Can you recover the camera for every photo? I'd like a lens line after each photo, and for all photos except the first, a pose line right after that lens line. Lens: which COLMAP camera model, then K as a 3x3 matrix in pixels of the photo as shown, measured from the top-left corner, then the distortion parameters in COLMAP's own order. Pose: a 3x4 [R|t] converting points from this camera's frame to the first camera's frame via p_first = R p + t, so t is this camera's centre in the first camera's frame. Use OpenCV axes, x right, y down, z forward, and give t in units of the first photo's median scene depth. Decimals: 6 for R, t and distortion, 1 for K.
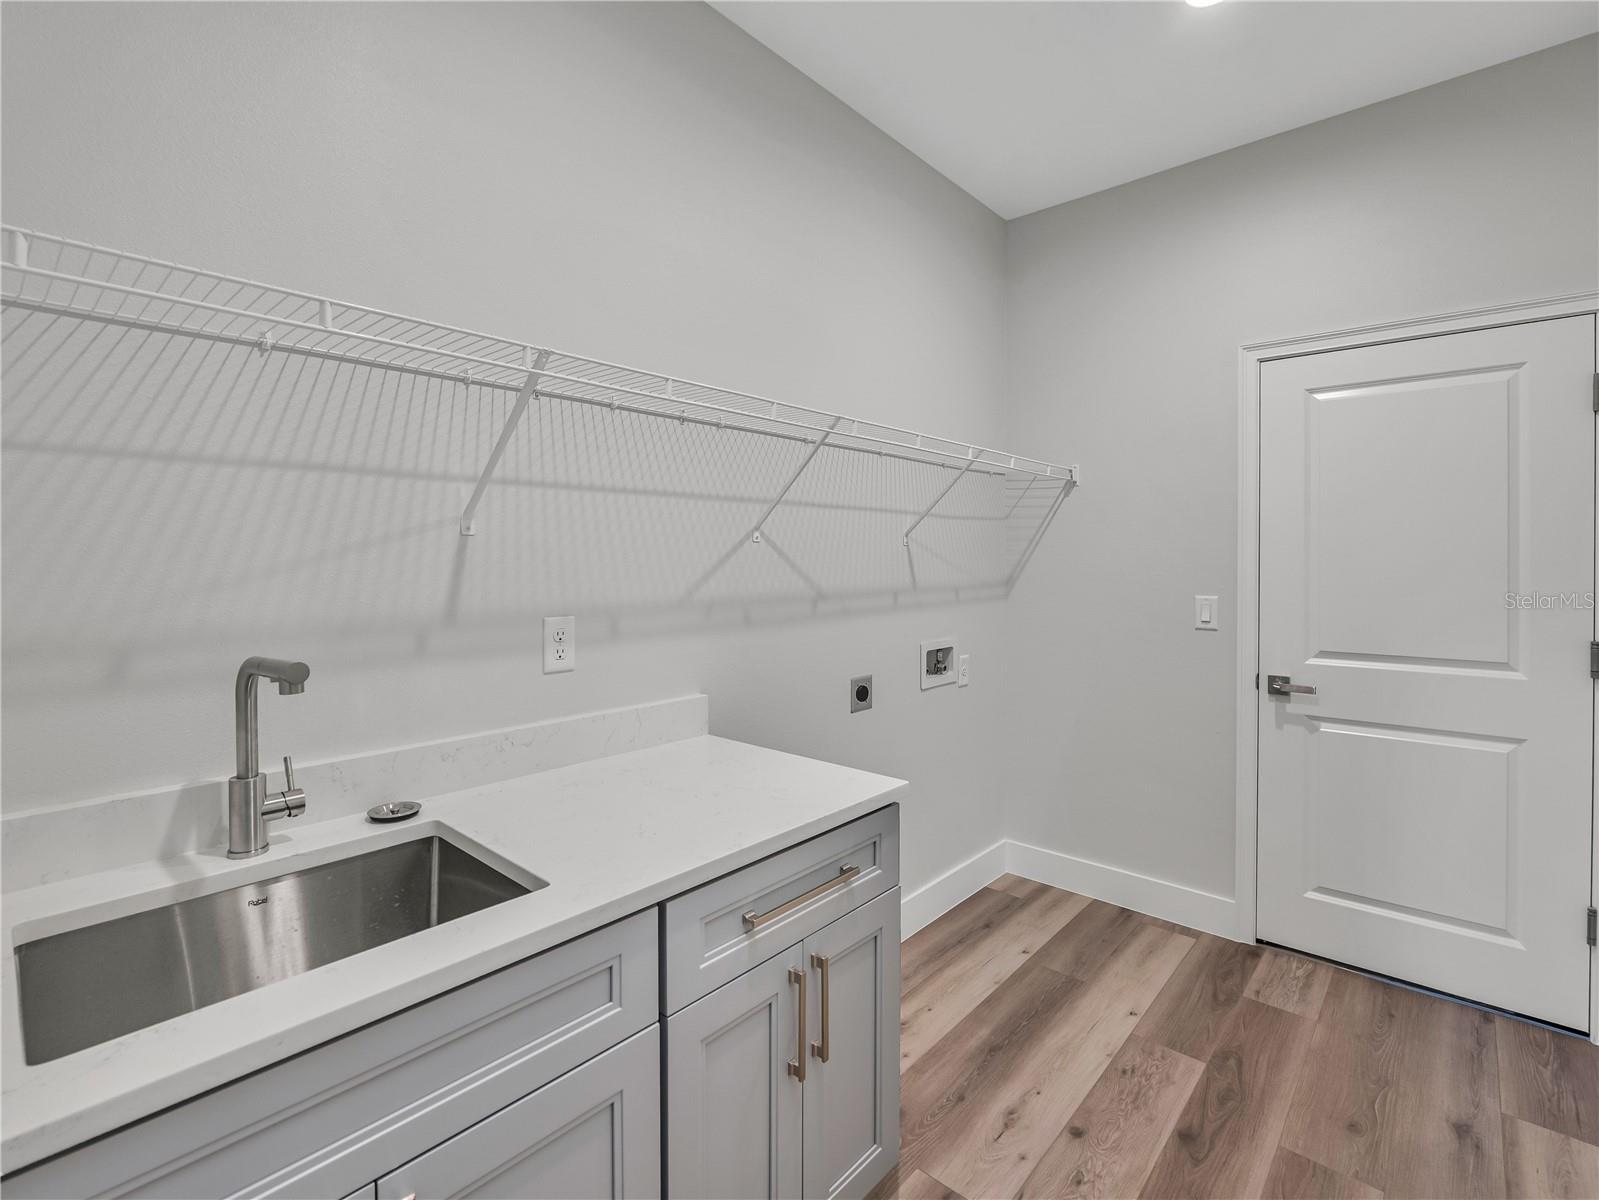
lens RADIAL K [[748.8, 0, 789.6], [0, 748.8, 601.3], [0, 0, 1]] dist [-0.001011, -0.000224]
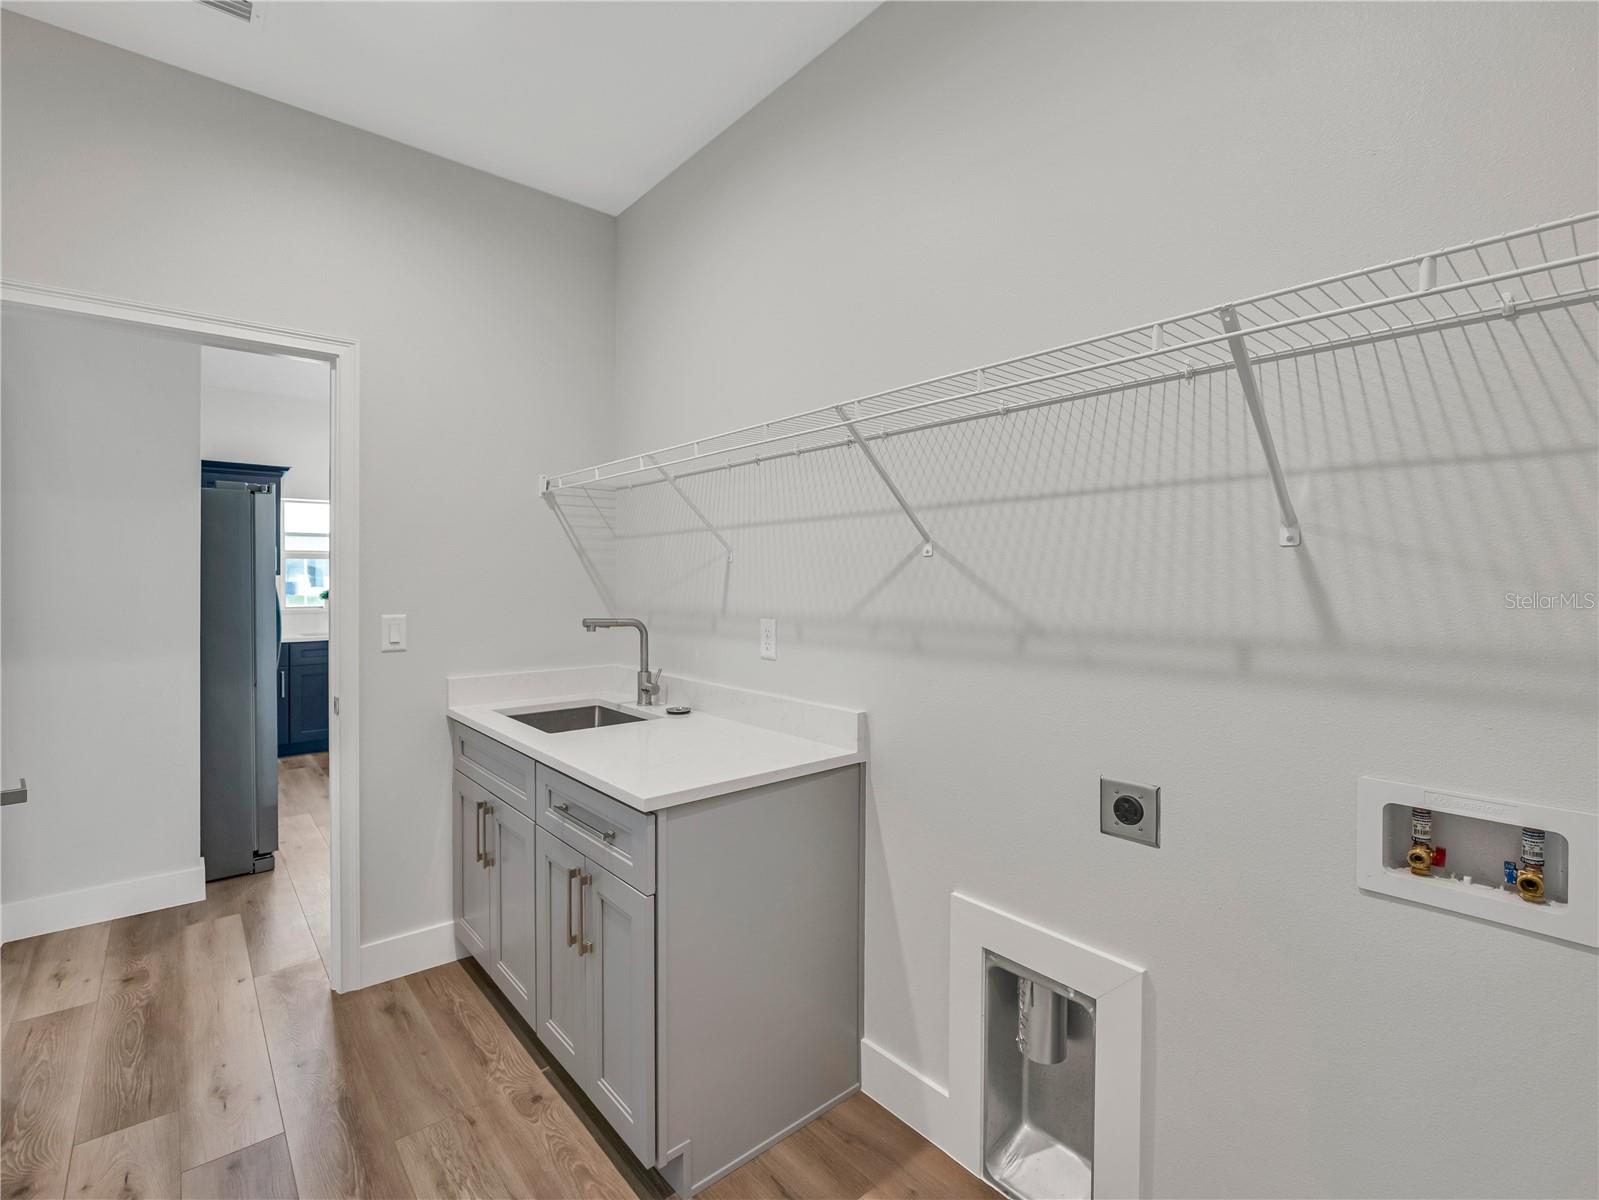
lens RADIAL K [[748.8, 0, 789.6], [0, 748.8, 601.3], [0, 0, 1]] dist [-0.001011, -0.000224]
pose [[-0.141278, 0.042256, -0.989068, 0.806127], [-0.043283, 0.997870, 0.048815, -0.061931], [0.989023, 0.049707, -0.139148, 0.949707]]
